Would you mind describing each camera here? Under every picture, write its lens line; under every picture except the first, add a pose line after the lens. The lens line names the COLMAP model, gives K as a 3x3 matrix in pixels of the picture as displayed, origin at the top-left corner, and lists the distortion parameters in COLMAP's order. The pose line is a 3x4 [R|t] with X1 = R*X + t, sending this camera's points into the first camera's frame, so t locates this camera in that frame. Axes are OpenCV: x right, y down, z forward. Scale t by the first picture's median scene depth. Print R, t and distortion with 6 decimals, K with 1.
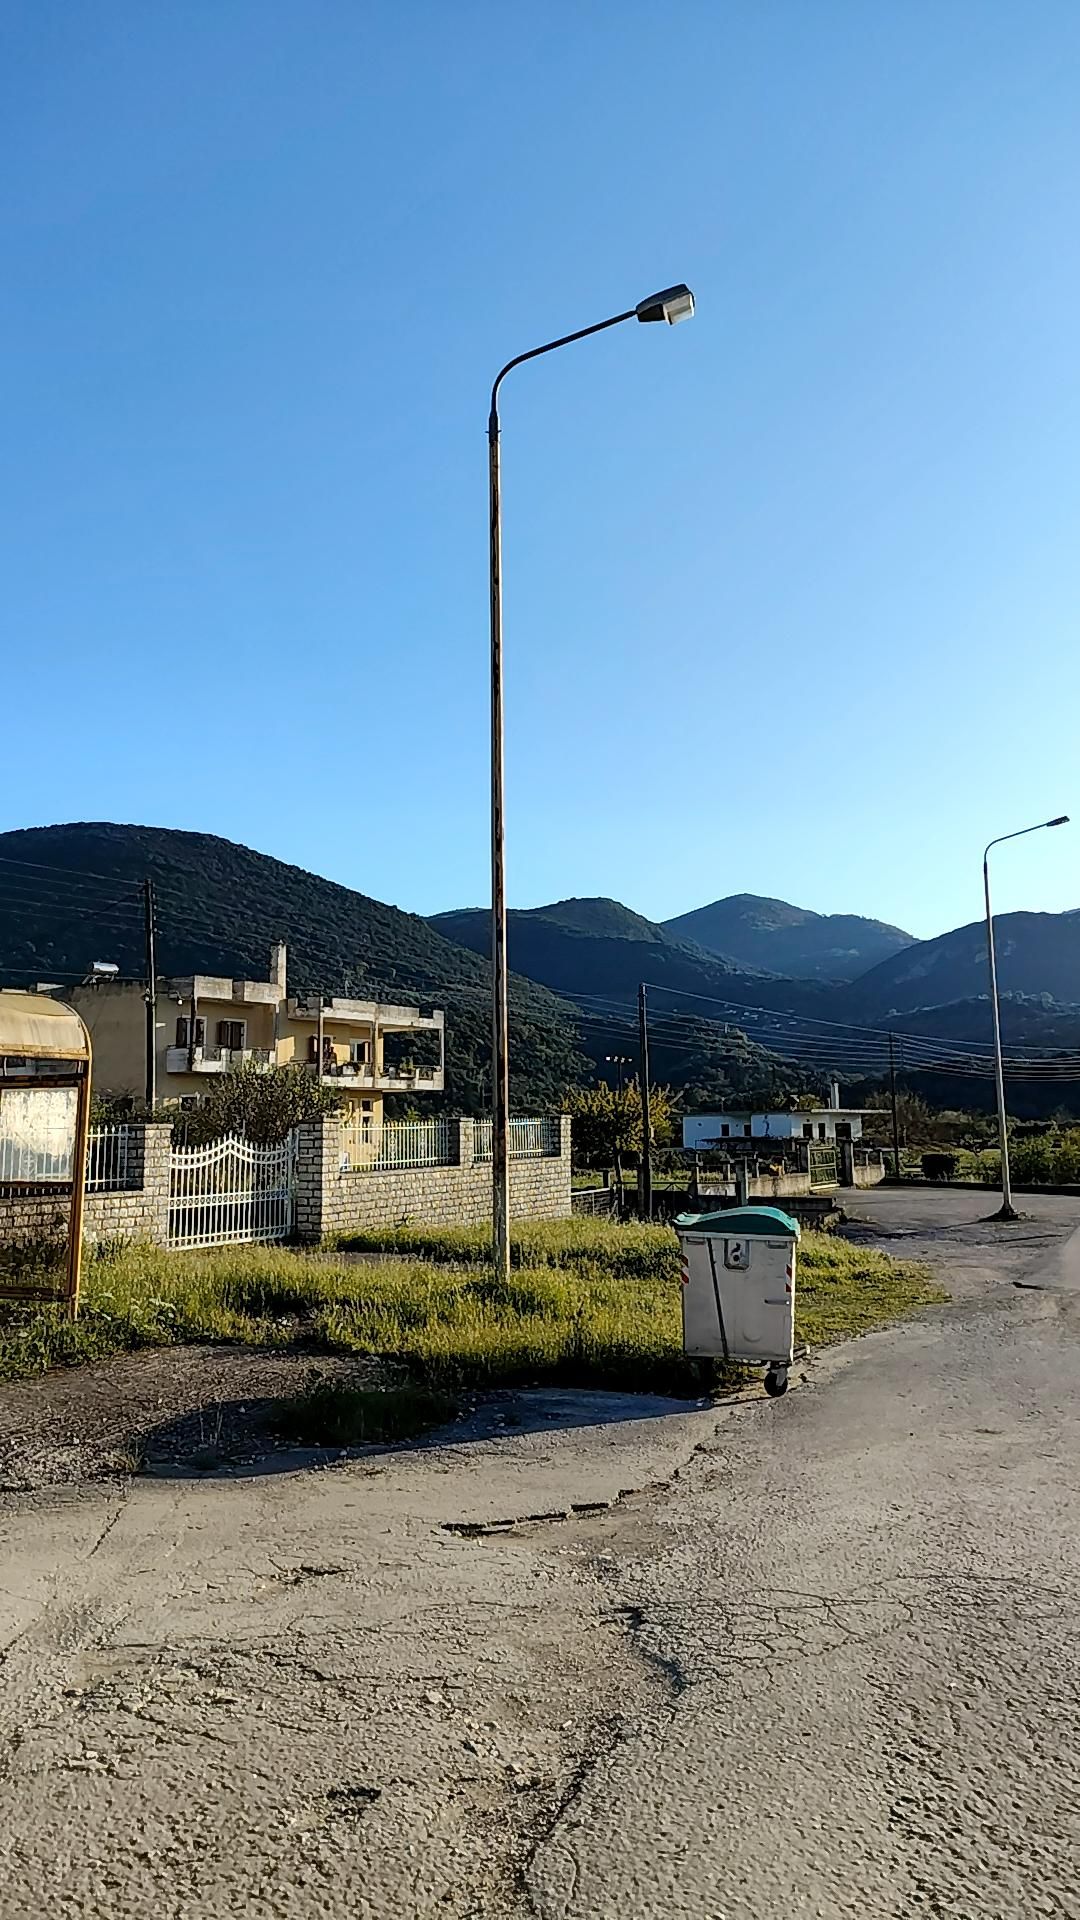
lens RADIAL K [[1253.4, 0, 540.0], [0, 1253.4, 960.0], [0, 0, 1]] dist [0.001133, 0.000607]
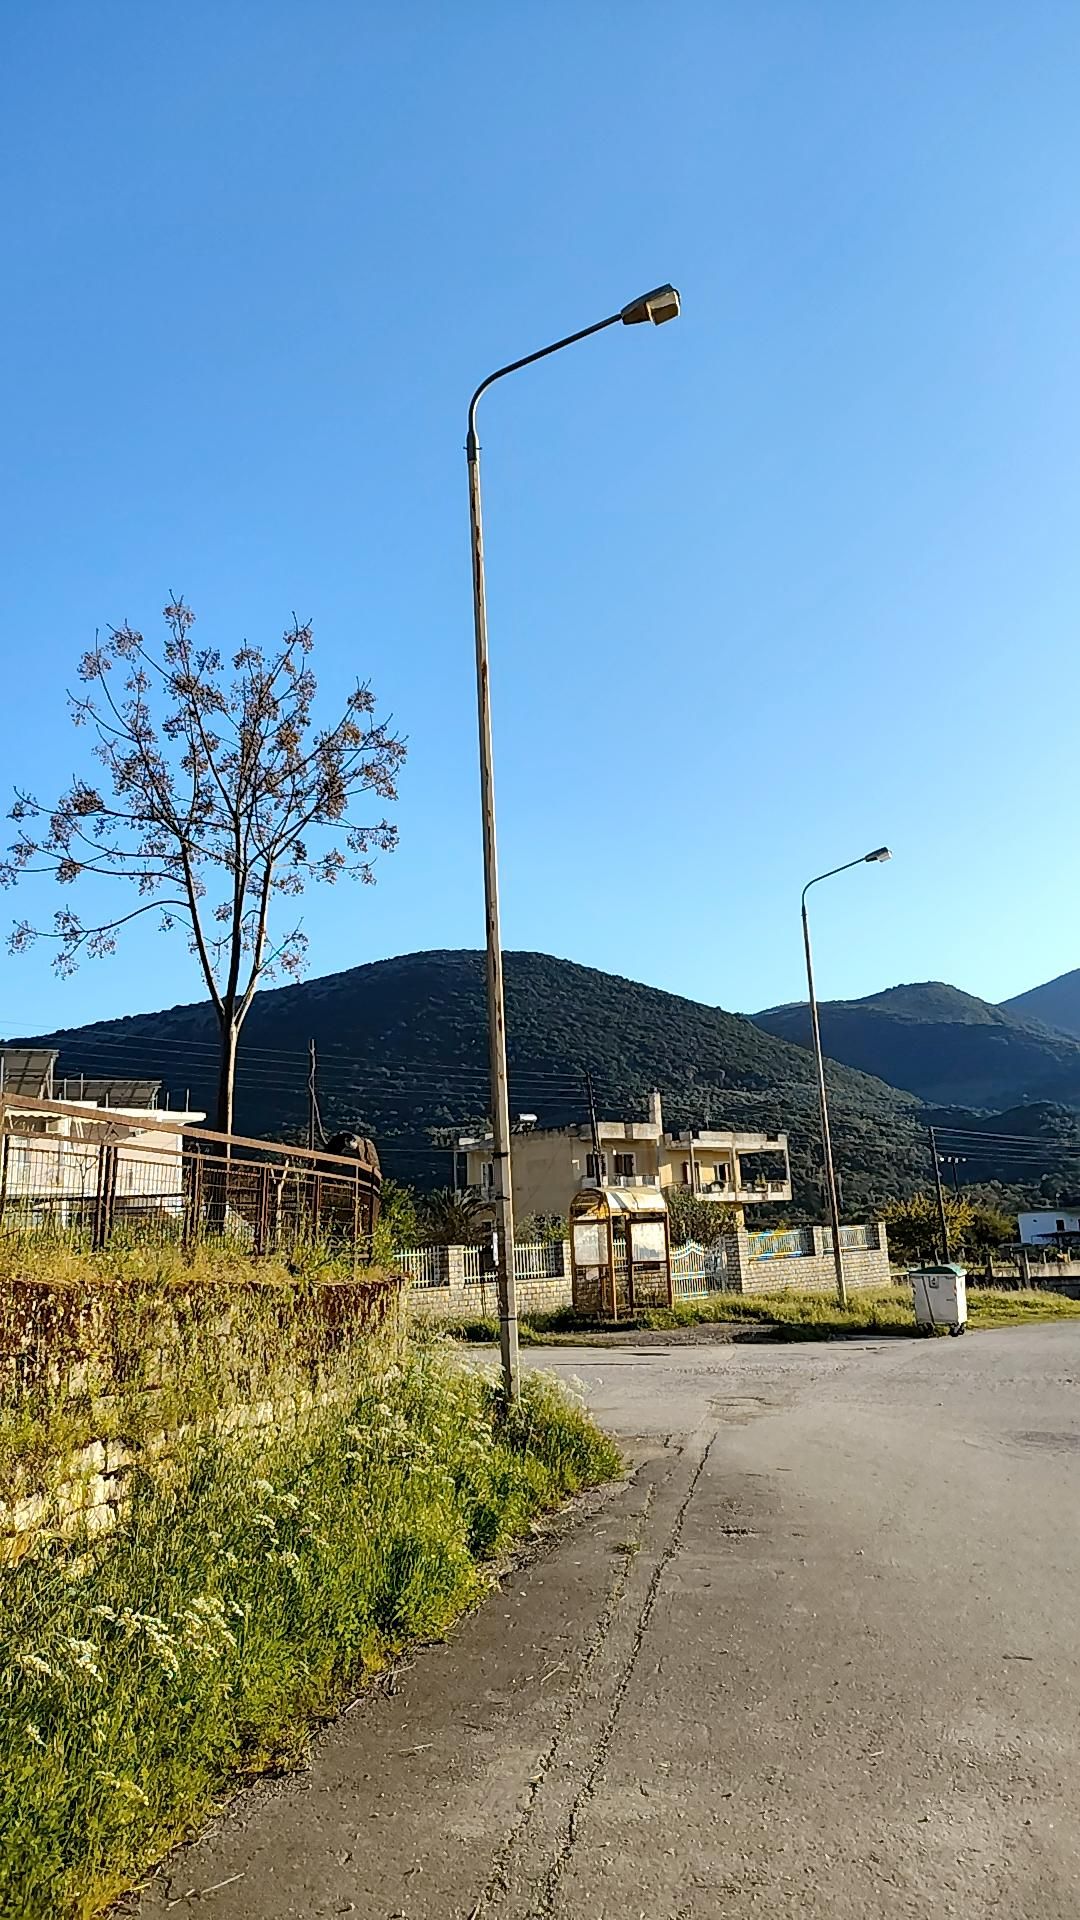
lens RADIAL K [[1239.9, 0, 565.3], [0, 1239.9, 958.3], [0, 0, 1]] dist [0.070511, 0.000705]
pose [[0.968779, -0.087879, -0.231830, 0.013263], [0.068370, 0.993510, -0.090900, -0.039518], [0.238314, 0.072212, 0.968500, -0.280027]]
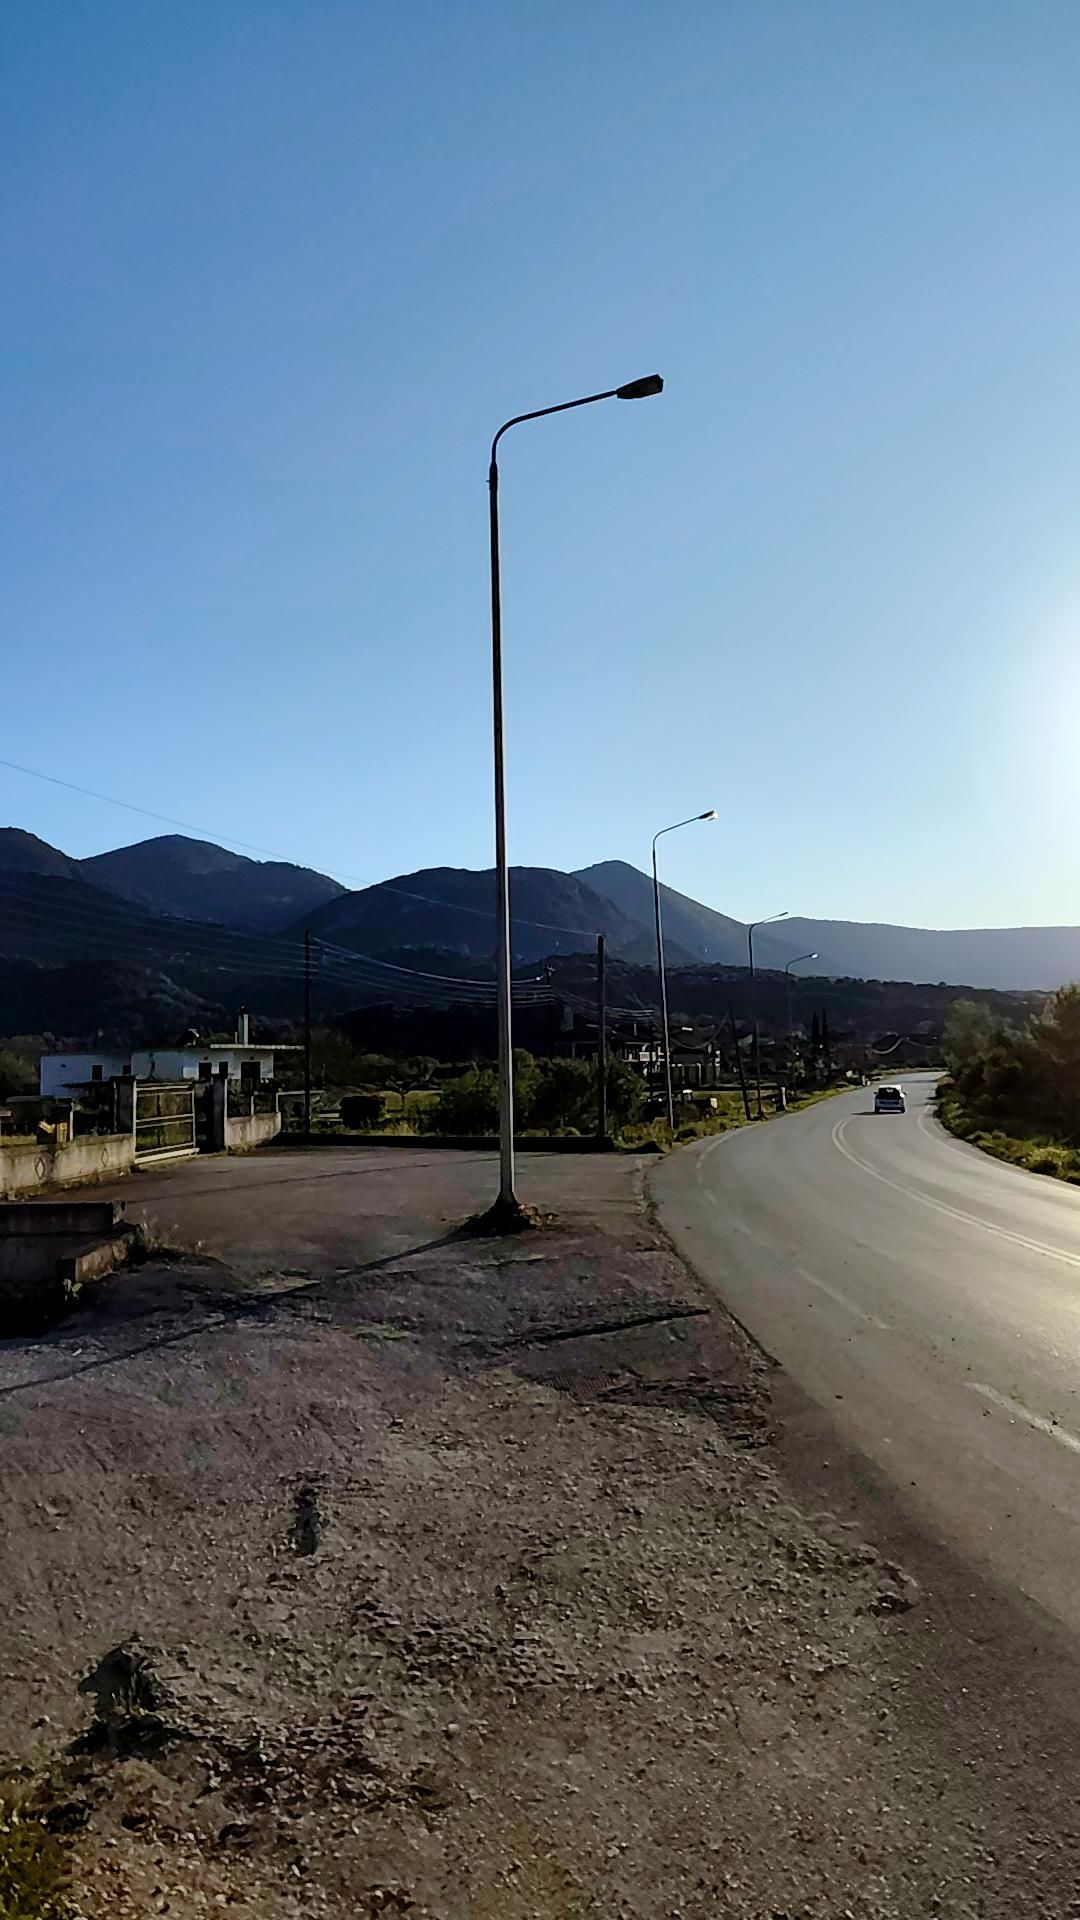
lens RADIAL K [[1239.9, 0, 565.3], [0, 1239.9, 958.3], [0, 0, 1]] dist [0.070511, 0.000705]
pose [[0.892476, 0.029763, 0.450112, 0.099183], [-0.047959, 0.998426, 0.029072, 0.050702], [-0.448539, -0.047533, 0.892499, 0.318604]]
